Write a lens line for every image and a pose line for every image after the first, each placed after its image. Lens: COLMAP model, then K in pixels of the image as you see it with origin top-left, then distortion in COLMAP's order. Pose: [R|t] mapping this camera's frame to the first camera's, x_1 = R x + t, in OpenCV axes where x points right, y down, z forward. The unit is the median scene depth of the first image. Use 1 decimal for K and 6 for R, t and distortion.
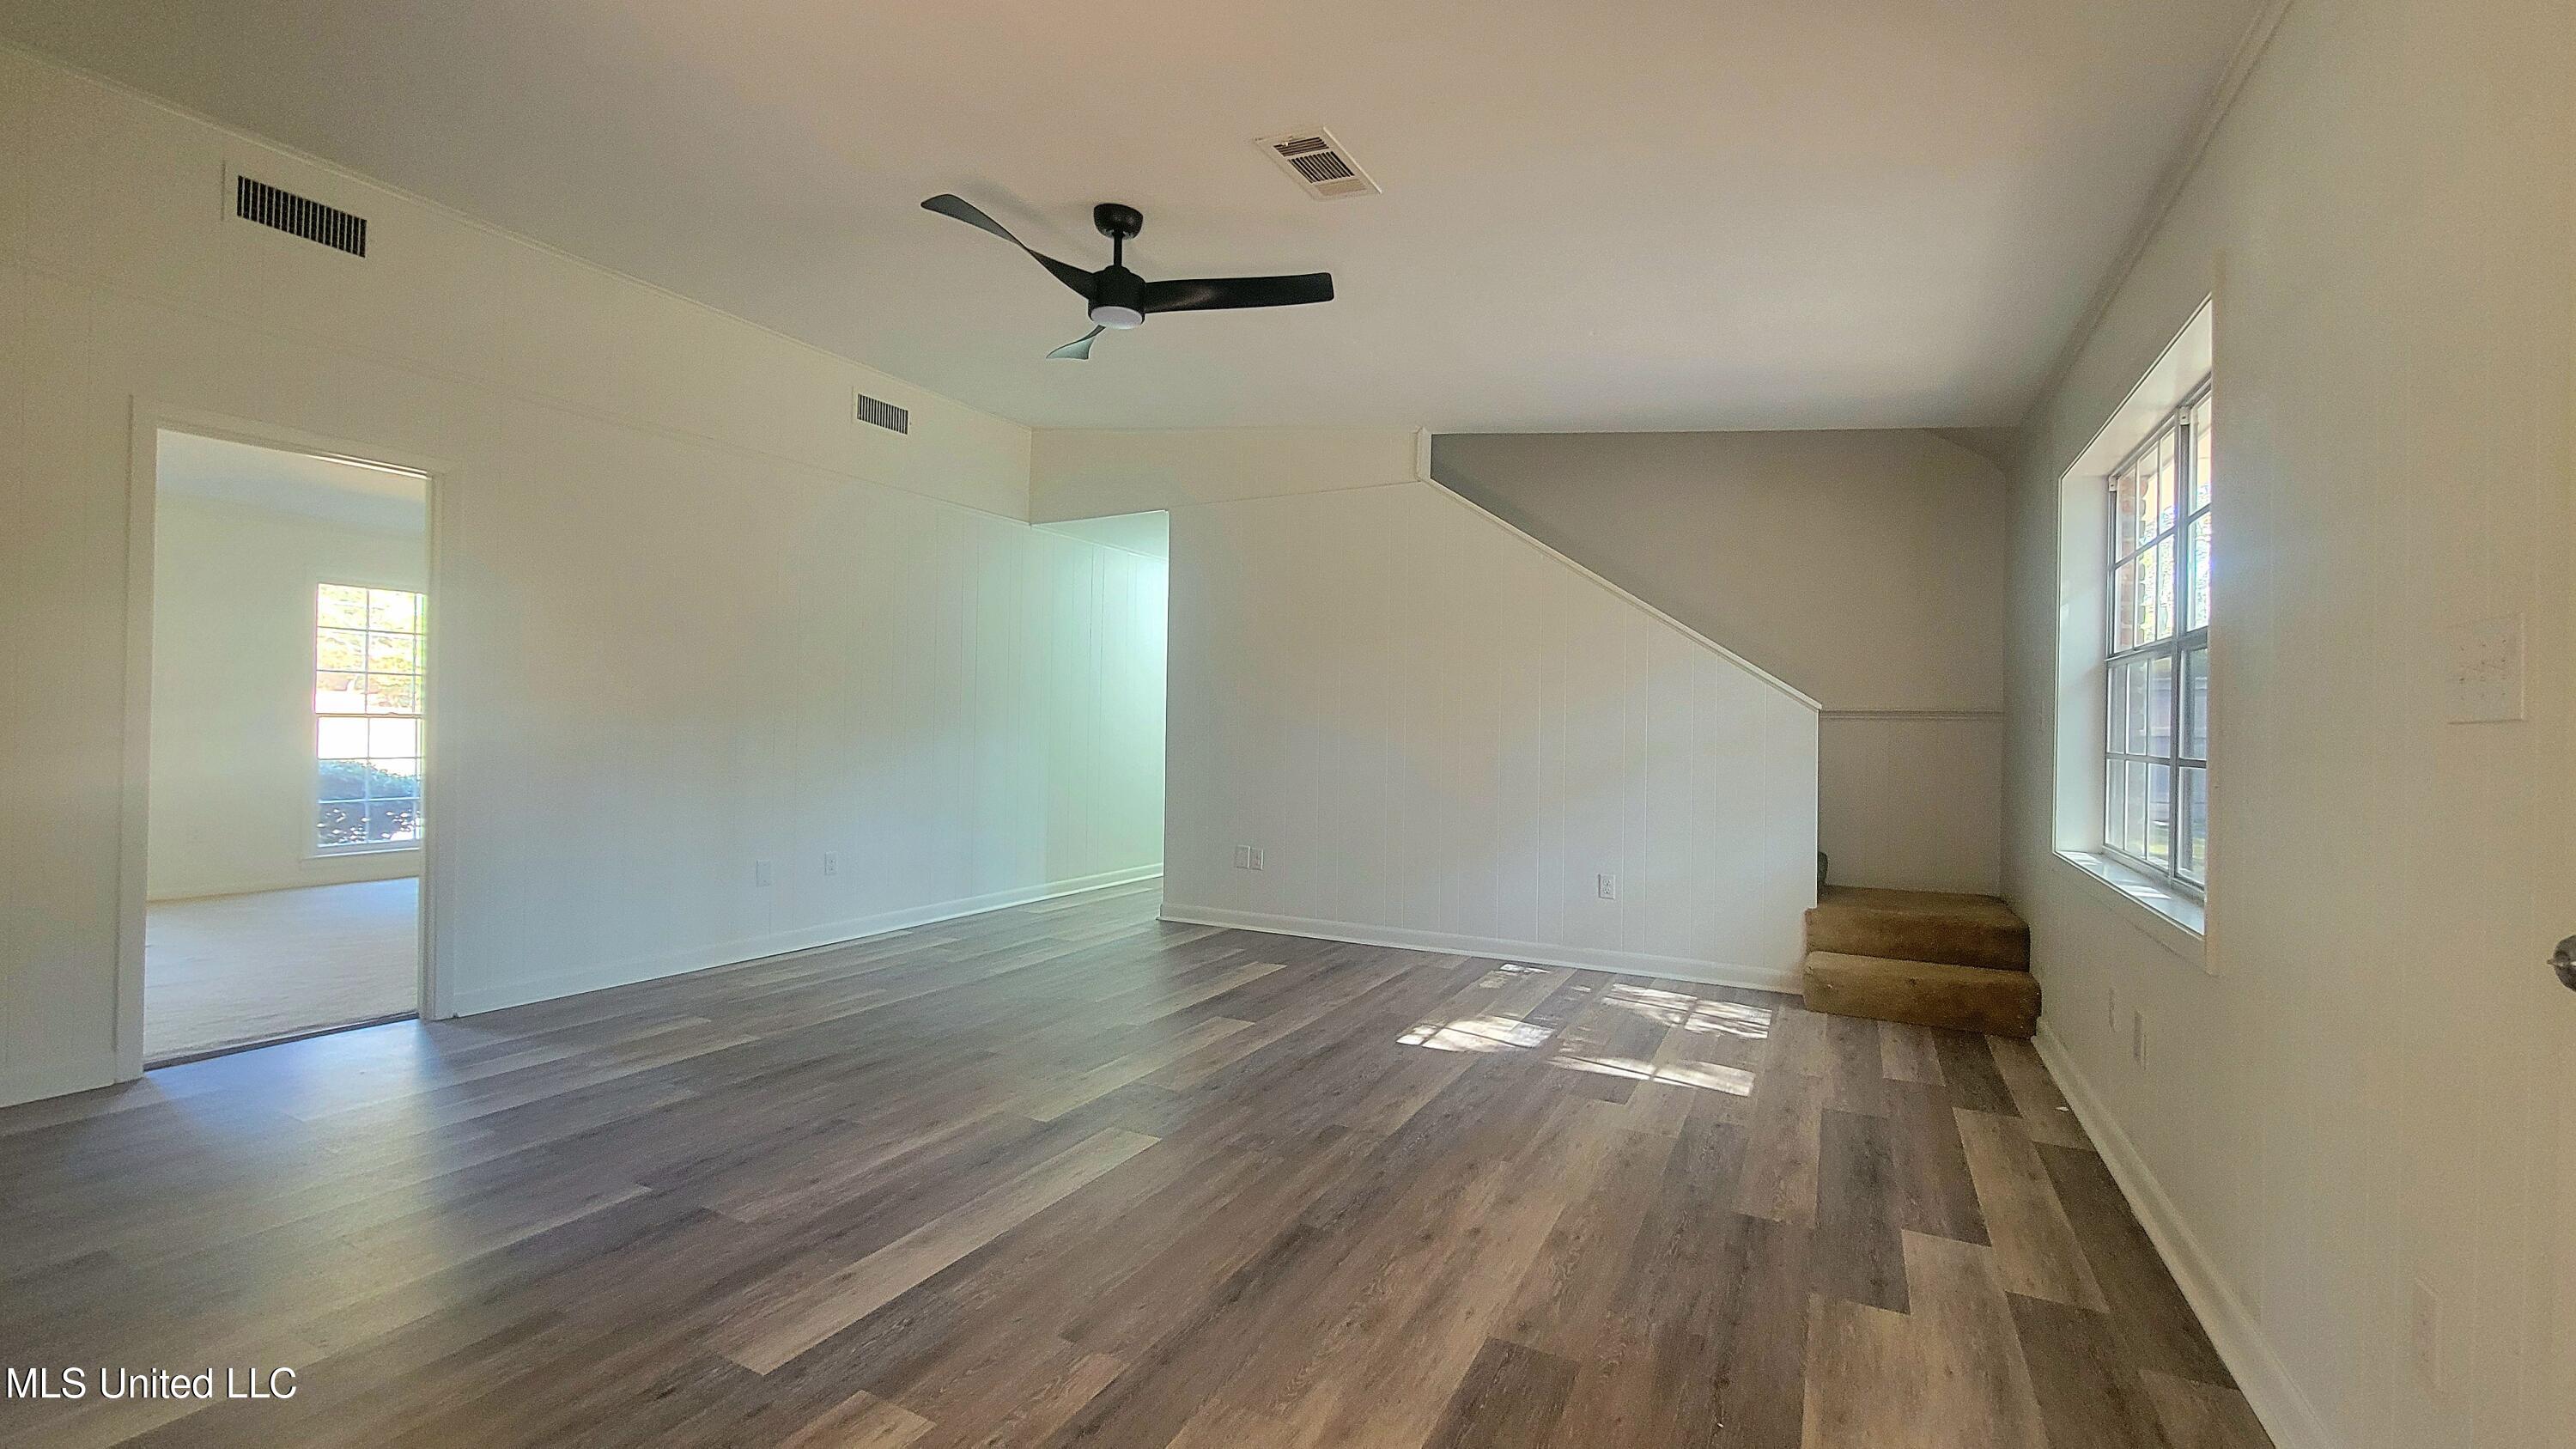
lens RADIAL K [[1047.9, 0, 1284.5], [0, 1047.9, 724.0], [0, 0, 1]] dist [-0.003276, -0.000527]
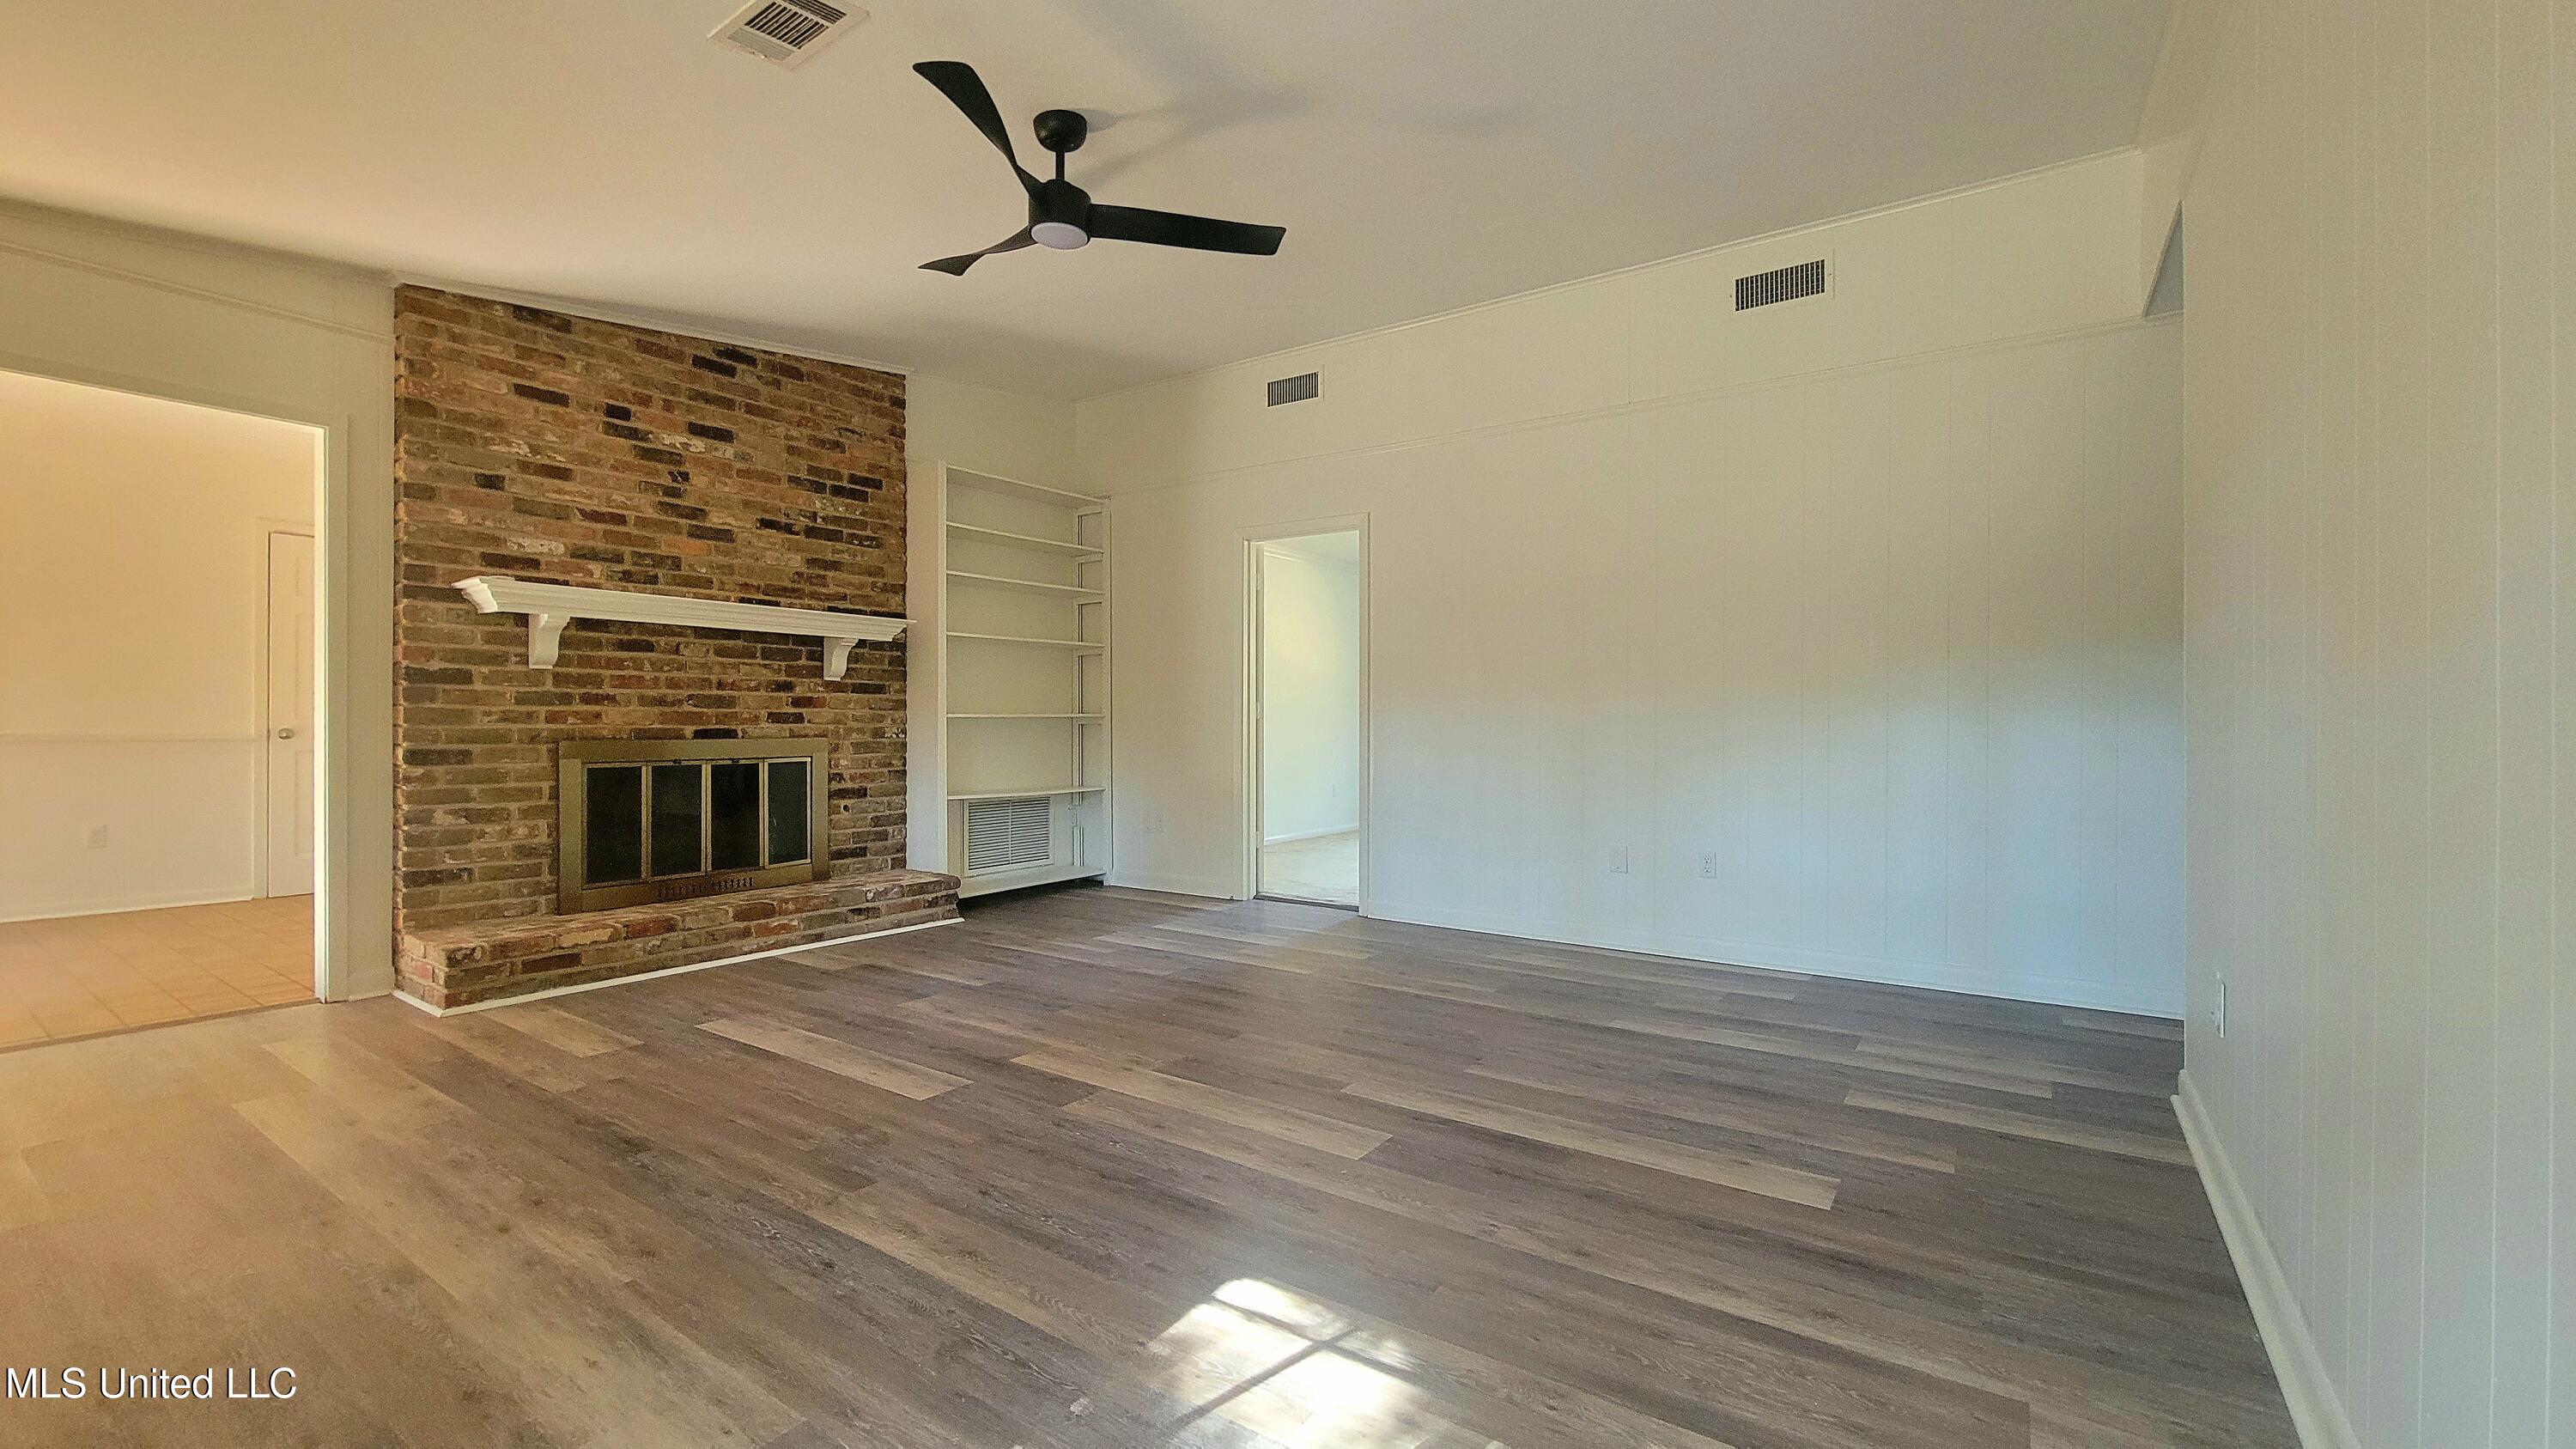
lens RADIAL K [[1047.9, 0, 1284.5], [0, 1047.9, 724.0], [0, 0, 1]] dist [-0.003276, -0.000527]
pose [[-0.116692, -0.012813, -0.993085, 0.745836], [0.002476, 0.999910, -0.013192, 0.056443], [0.993165, -0.003999, -0.116650, 1.332830]]
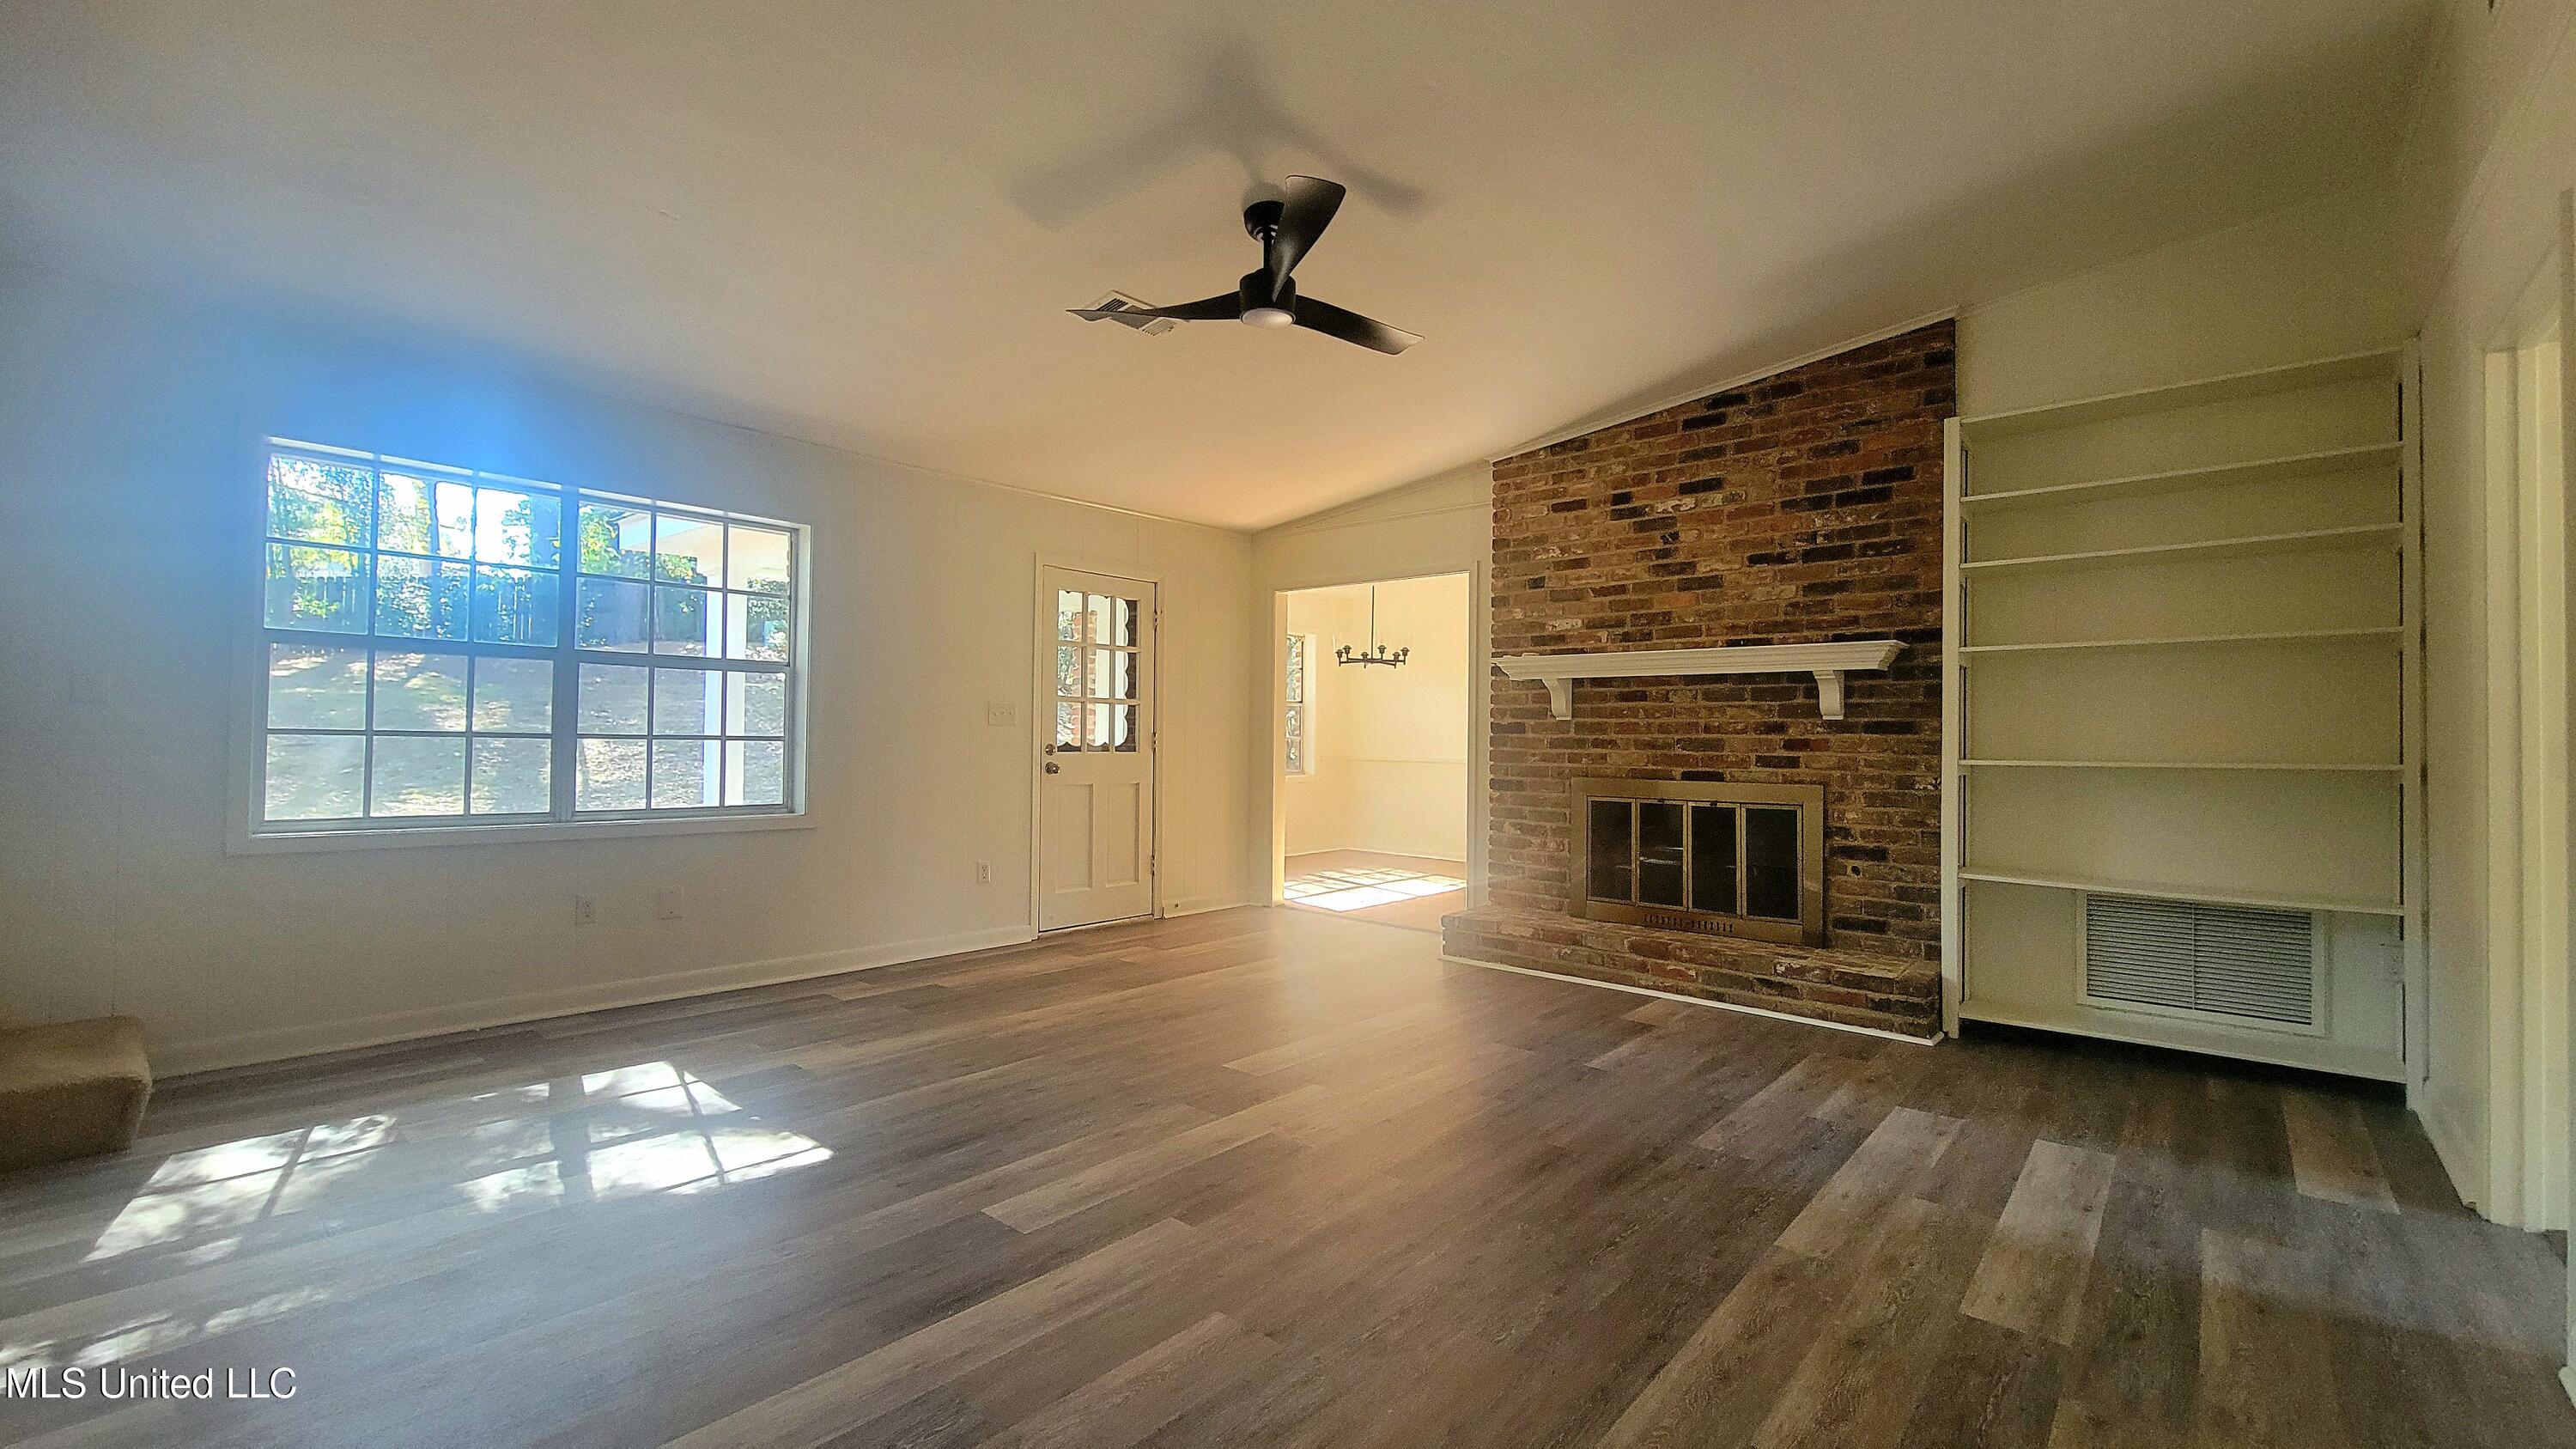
lens RADIAL K [[1047.9, 0, 1284.5], [0, 1047.9, 724.0], [0, 0, 1]] dist [-0.003276, -0.000527]
pose [[-0.972711, -0.022379, 0.230937, -0.426255], [-0.027774, 0.999411, -0.020136, 0.019322], [-0.230350, -0.026001, -0.972760, 2.006969]]
